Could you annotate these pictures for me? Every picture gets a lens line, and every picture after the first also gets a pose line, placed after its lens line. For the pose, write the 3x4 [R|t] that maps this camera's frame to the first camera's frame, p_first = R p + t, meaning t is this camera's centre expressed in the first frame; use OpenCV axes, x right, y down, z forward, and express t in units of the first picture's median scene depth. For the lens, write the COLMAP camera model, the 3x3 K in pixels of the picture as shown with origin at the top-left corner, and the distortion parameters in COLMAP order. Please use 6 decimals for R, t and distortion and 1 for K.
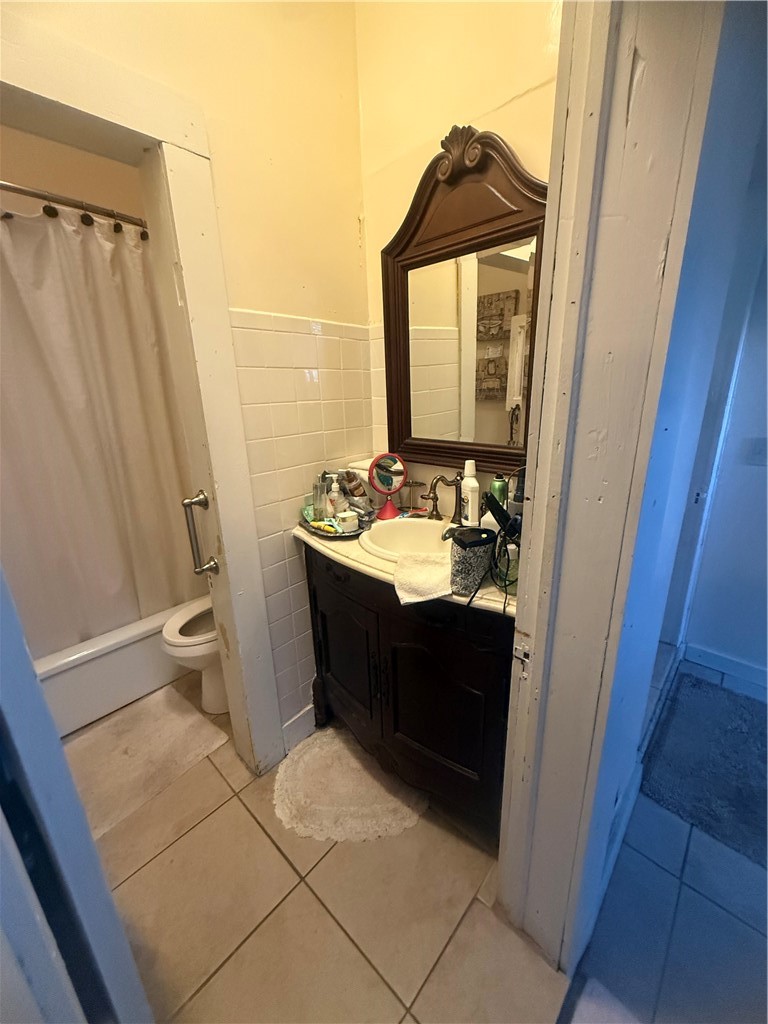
lens RADIAL K [[410.8, 0, 387.1], [0, 410.8, 508.0], [0, 0, 1]] dist [0.000011, -0.000077]
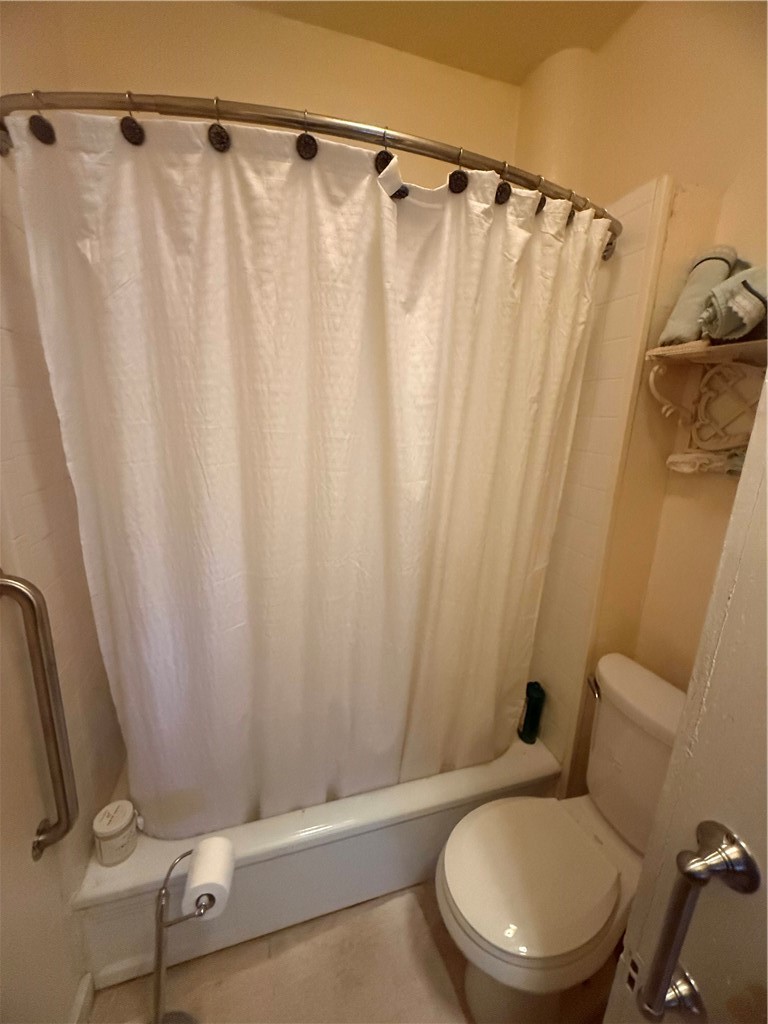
lens RADIAL K [[410.8, 0, 380.6], [0, 410.8, 514.0], [0, 0, 1]] dist [0.000011, -0.000077]
pose [[0.869515, 0.183254, -0.458652, -0.540805], [-0.207041, 0.978331, -0.001617, -0.223765], [0.448417, 0.096366, 0.888615, 0.456768]]
